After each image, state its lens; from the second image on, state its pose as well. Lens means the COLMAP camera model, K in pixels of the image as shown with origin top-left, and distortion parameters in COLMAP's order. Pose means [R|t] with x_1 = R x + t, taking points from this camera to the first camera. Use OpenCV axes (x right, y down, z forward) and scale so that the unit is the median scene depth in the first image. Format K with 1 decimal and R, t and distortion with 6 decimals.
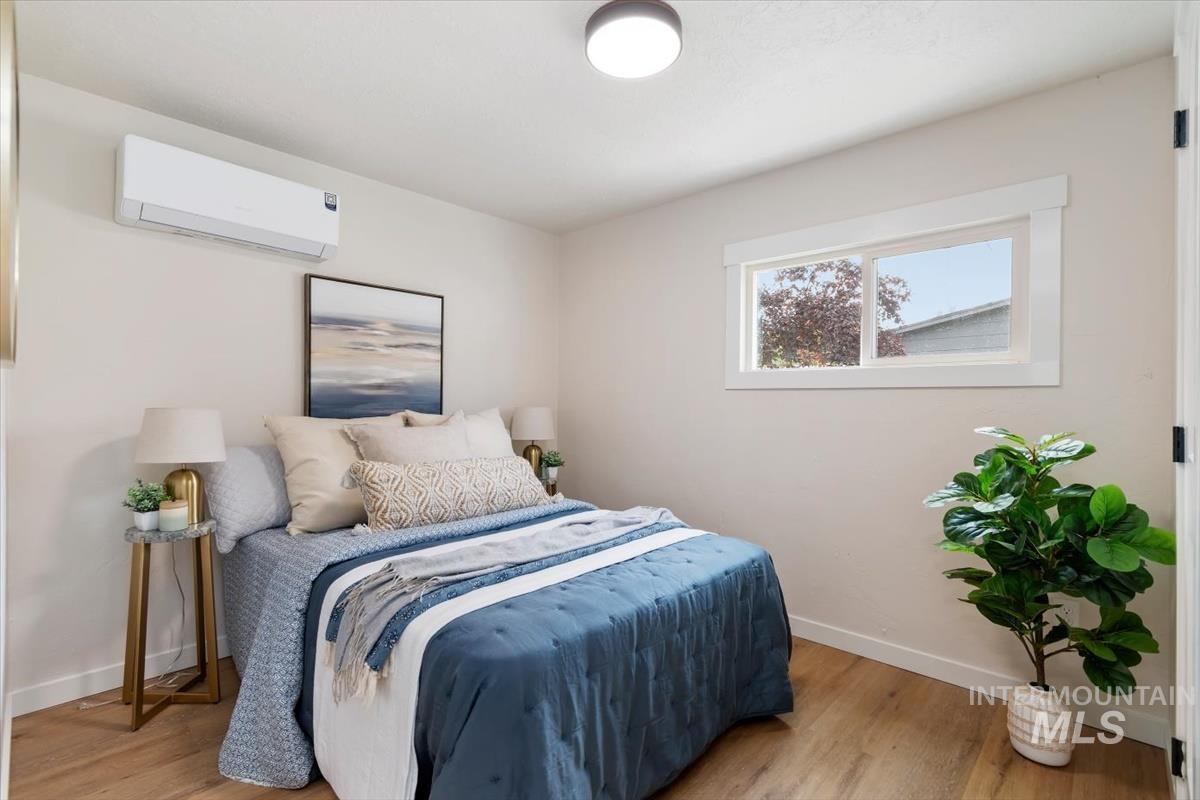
lens RADIAL K [[535.7, 0, 603.2], [0, 535.7, 407.2], [0, 0, 1]] dist [-0.000079, -0.000221]
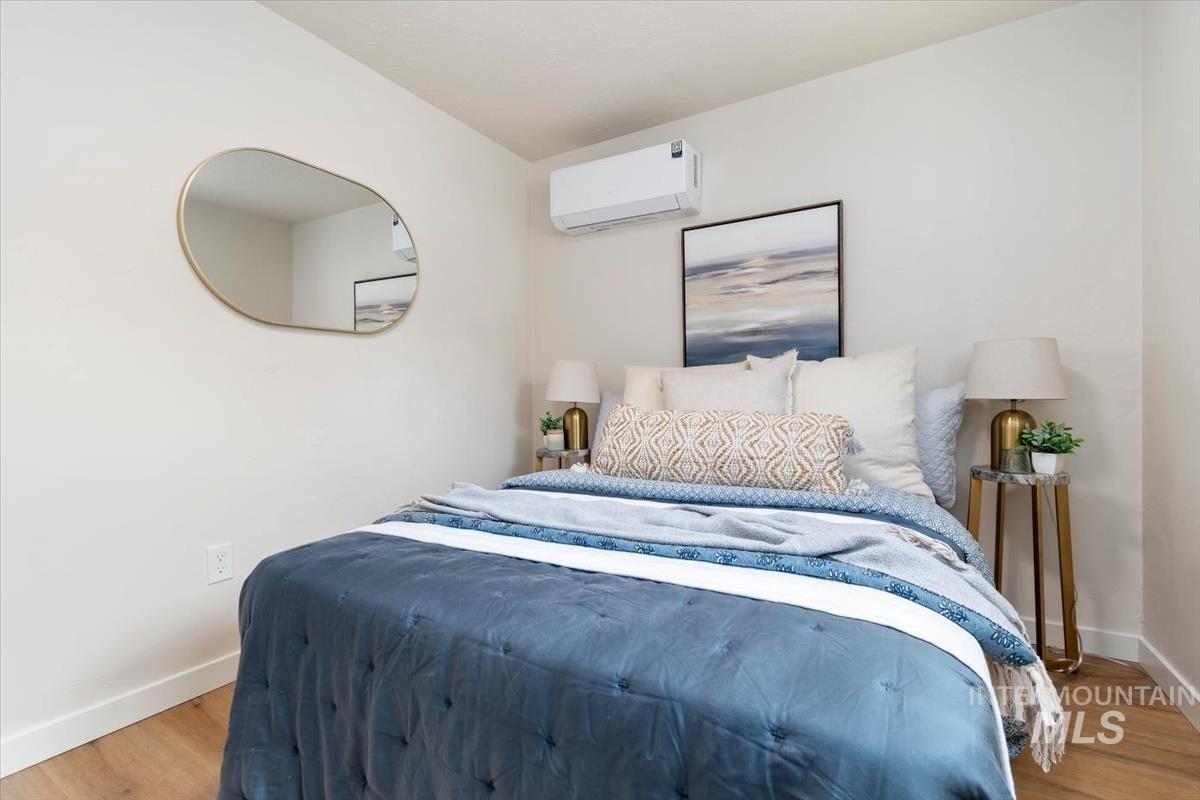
lens RADIAL K [[532.5, 0, 600.0], [0, 532.5, 400.0], [0, 0, 1]] dist [-0.003831, -0.000526]
pose [[0.219742, 0.005416, -0.975543, 0.402669], [0.009208, 0.999929, 0.007625, 0.068205], [0.975514, -0.010659, 0.219677, 0.605061]]
